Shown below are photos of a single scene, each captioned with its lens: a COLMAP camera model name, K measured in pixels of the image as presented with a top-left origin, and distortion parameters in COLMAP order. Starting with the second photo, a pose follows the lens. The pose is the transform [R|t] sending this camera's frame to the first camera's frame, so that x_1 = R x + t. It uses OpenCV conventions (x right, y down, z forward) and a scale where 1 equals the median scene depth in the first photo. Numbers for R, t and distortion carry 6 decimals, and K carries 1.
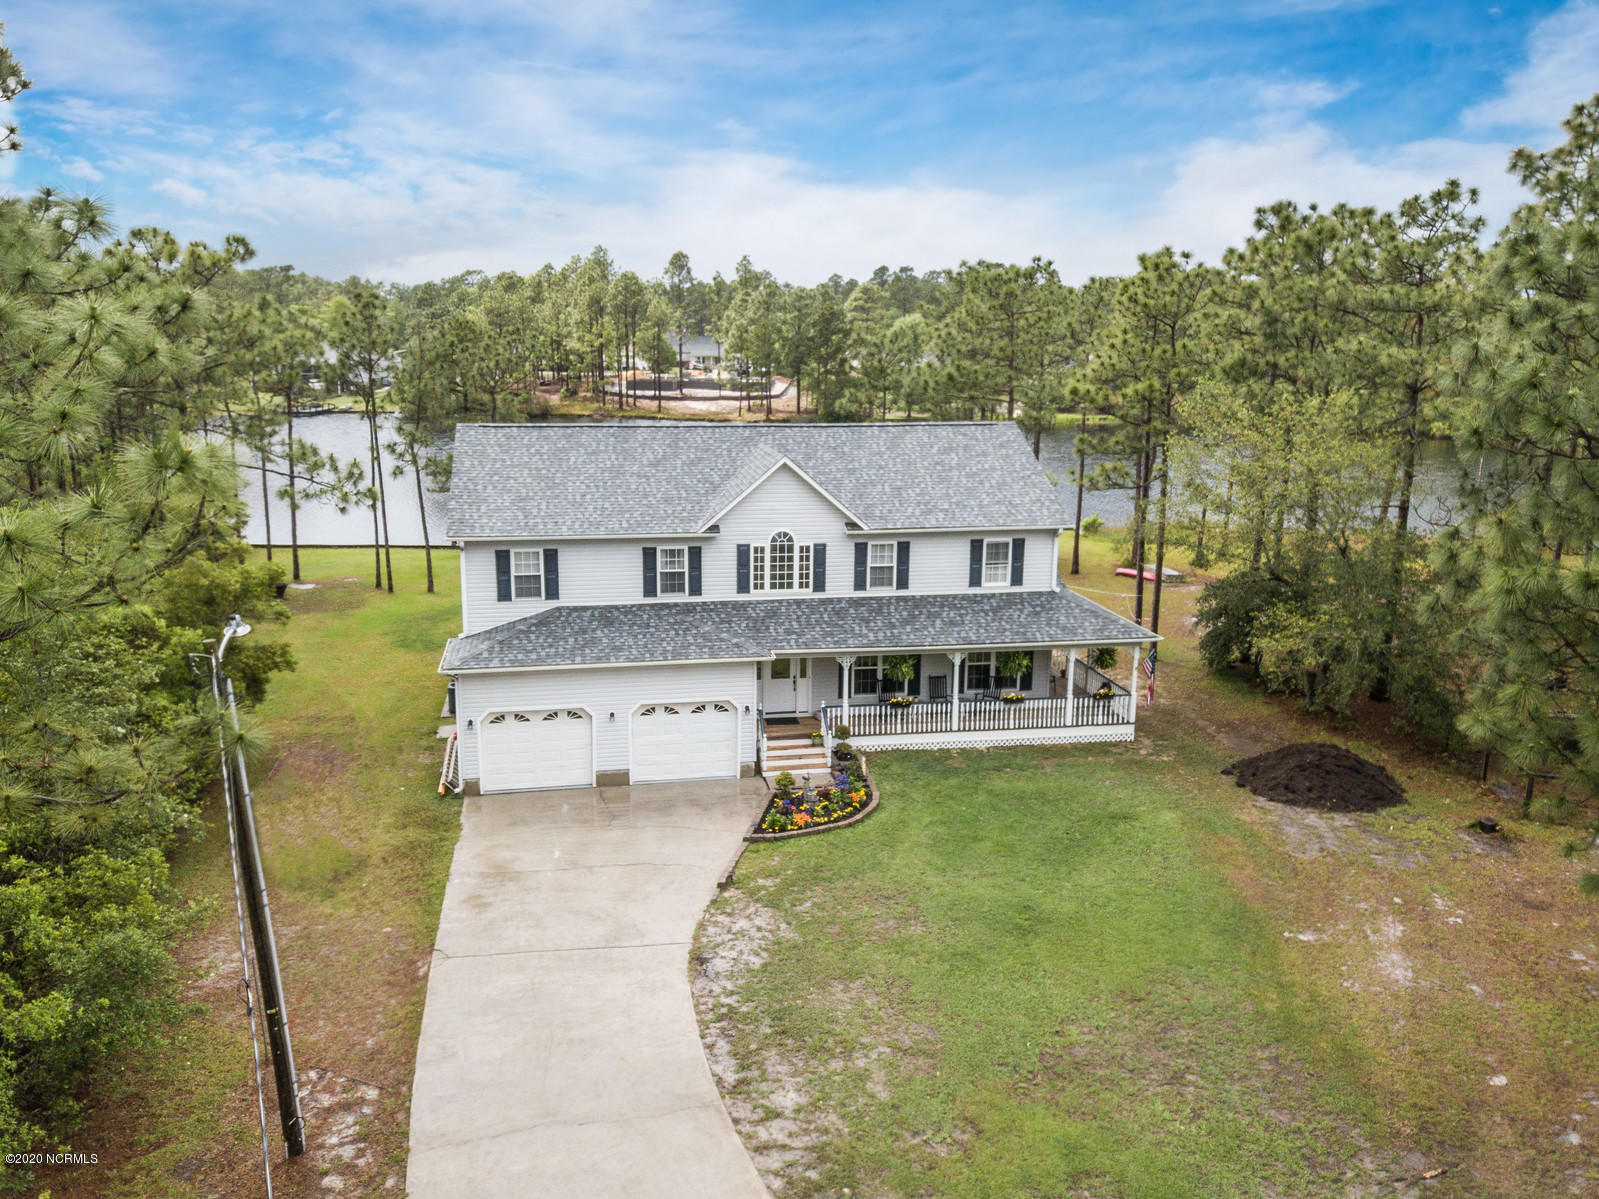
lens RADIAL K [[1223.4, 0, 799.9], [0, 1223.4, 585.1], [0, 0, 1]] dist [0.044303, -0.045363]
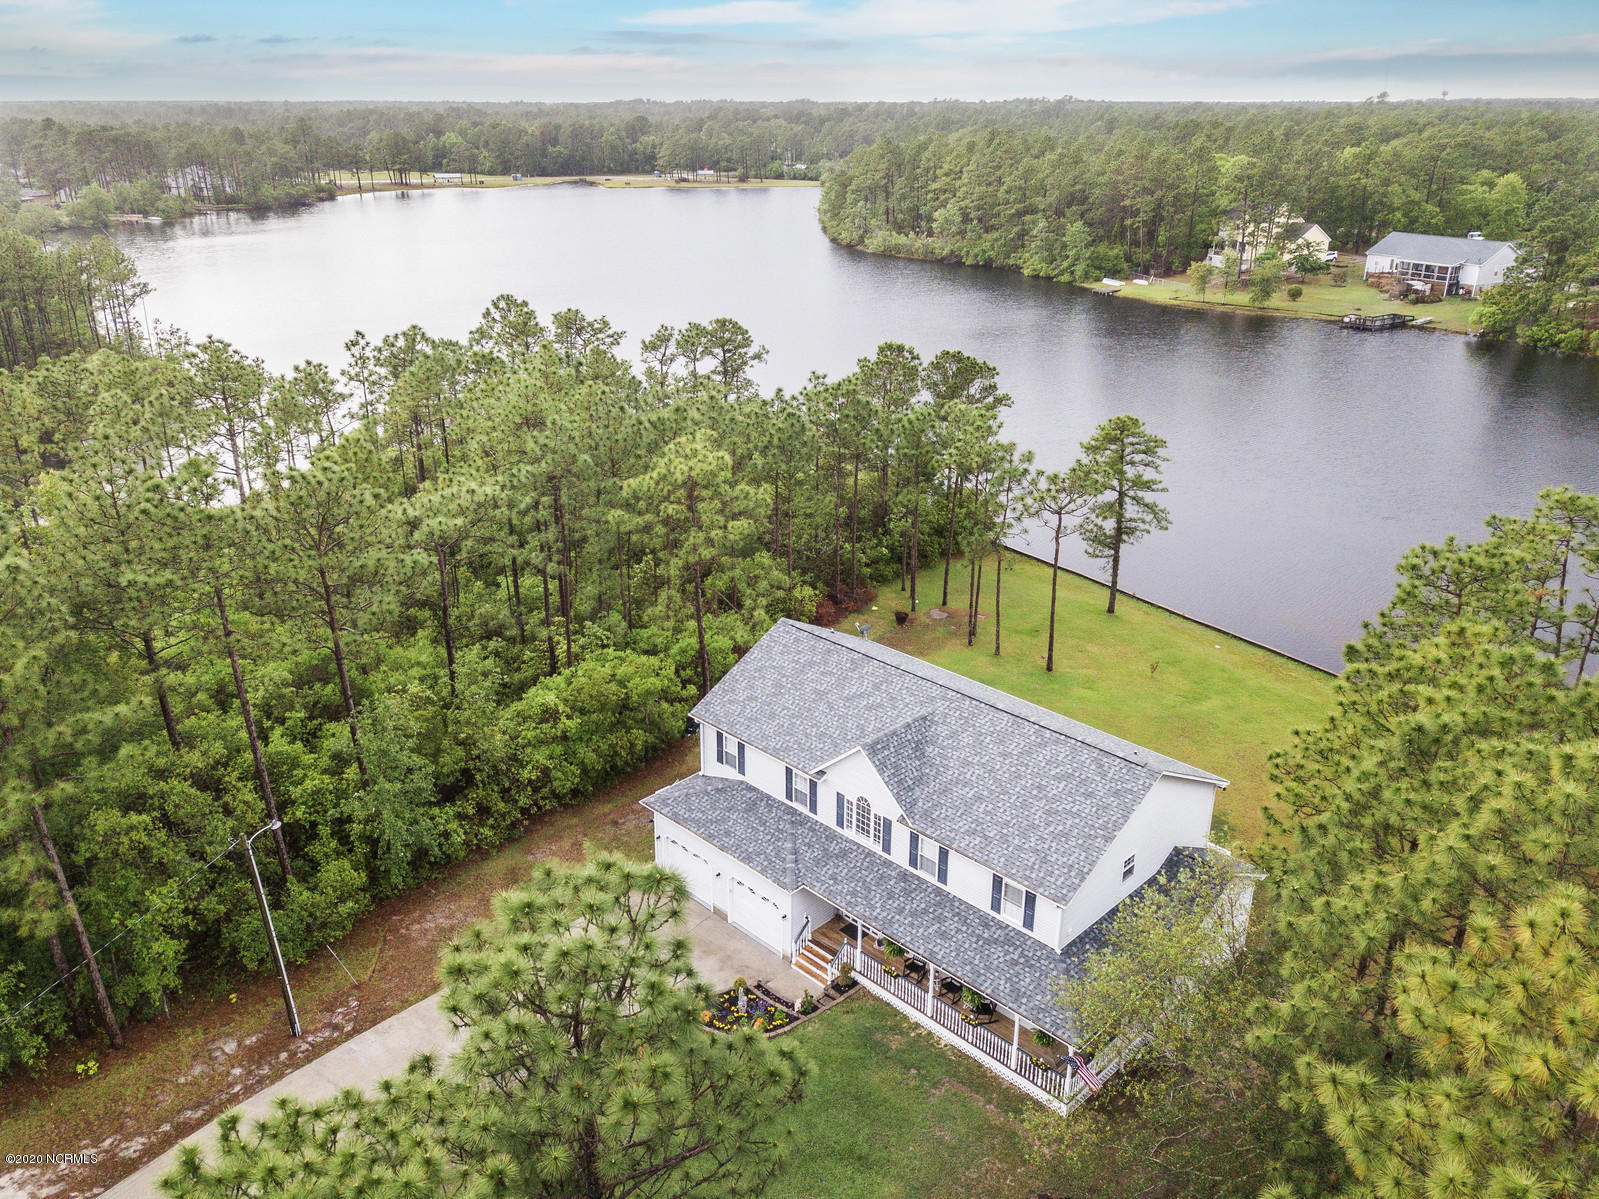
lens RADIAL K [[1223.4, 0, 796.3], [0, 1223.4, 589.7], [0, 0, 1]] dist [0.044303, -0.045363]
pose [[0.571781, 0.295742, -0.765247, 0.836717], [-0.170223, 0.955233, 0.241977, -0.534614], [0.802552, -0.008095, 0.596527, 0.202214]]
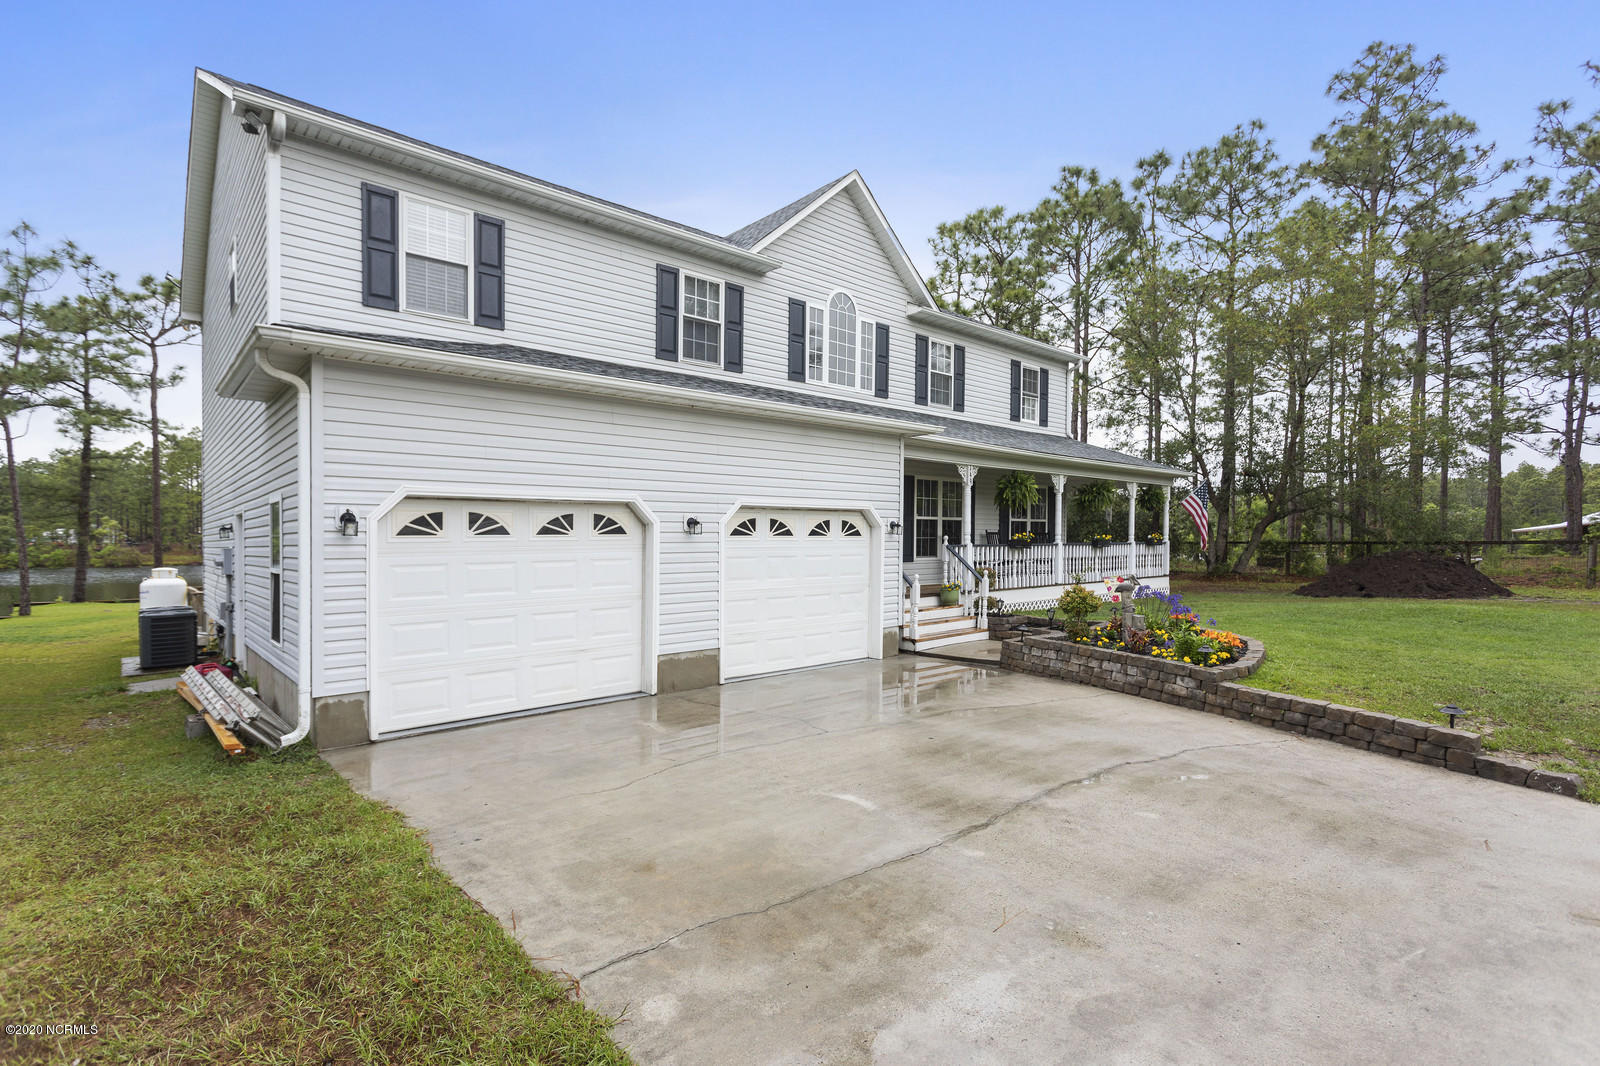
lens RADIAL K [[759.4, 0, 818.6], [0, 759.4, 554.0], [0, 0, 1]] dist [-0.001979, 0.001017]
pose [[0.846533, -0.022401, 0.531865, -0.246331], [0.124516, 0.979731, -0.156919, 0.155998], [-0.517569, 0.199063, 0.832163, 0.691982]]
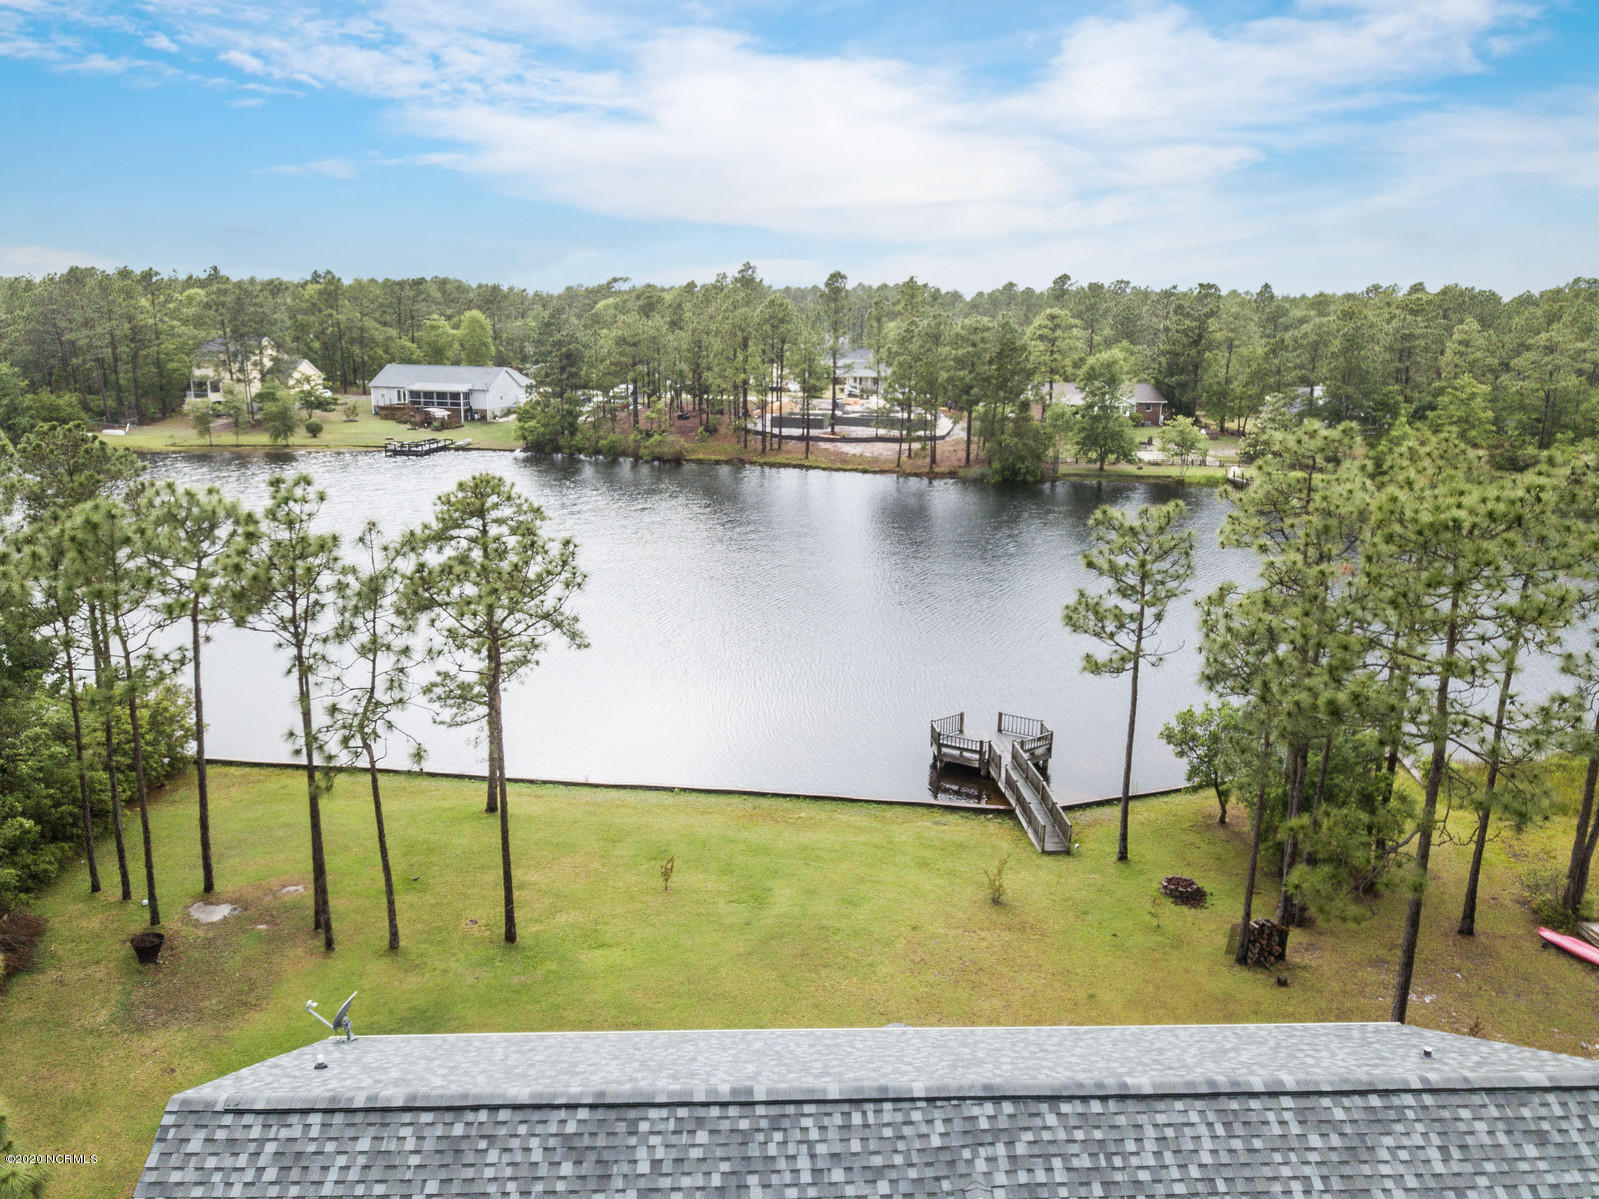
lens RADIAL K [[1223.4, 0, 798.5], [0, 1223.4, 603.9], [0, 0, 1]] dist [0.044303, -0.045363]
pose [[0.991817, 0.035901, -0.122520, -0.053397], [-0.032891, 0.999107, 0.026506, -0.322517], [0.123362, -0.022259, 0.992112, 0.710164]]
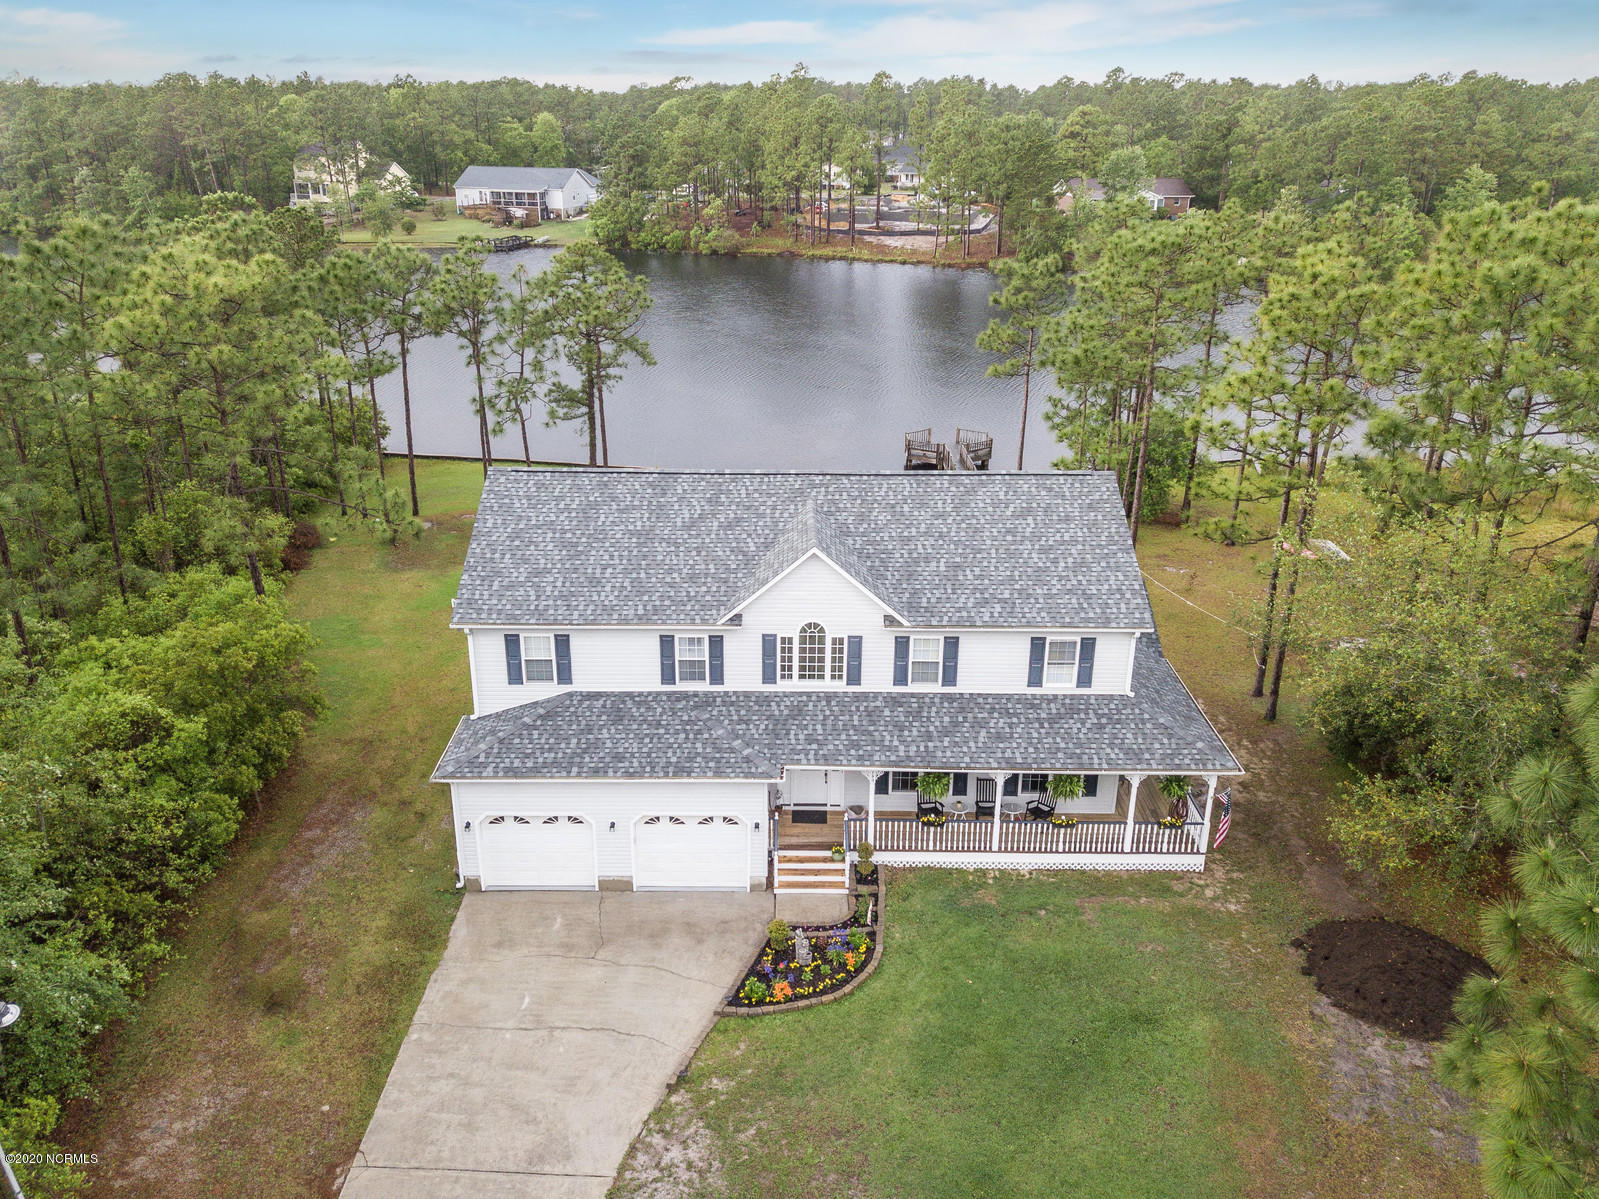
lens RADIAL K [[1223.4, 0, 798.2], [0, 1223.4, 582.7], [0, 0, 1]] dist [0.044303, -0.045363]
pose [[0.983268, 0.061632, -0.171420, 0.127605], [-0.033379, 0.986052, 0.163059, -0.219049], [0.179079, -0.154609, 0.971611, 0.126435]]
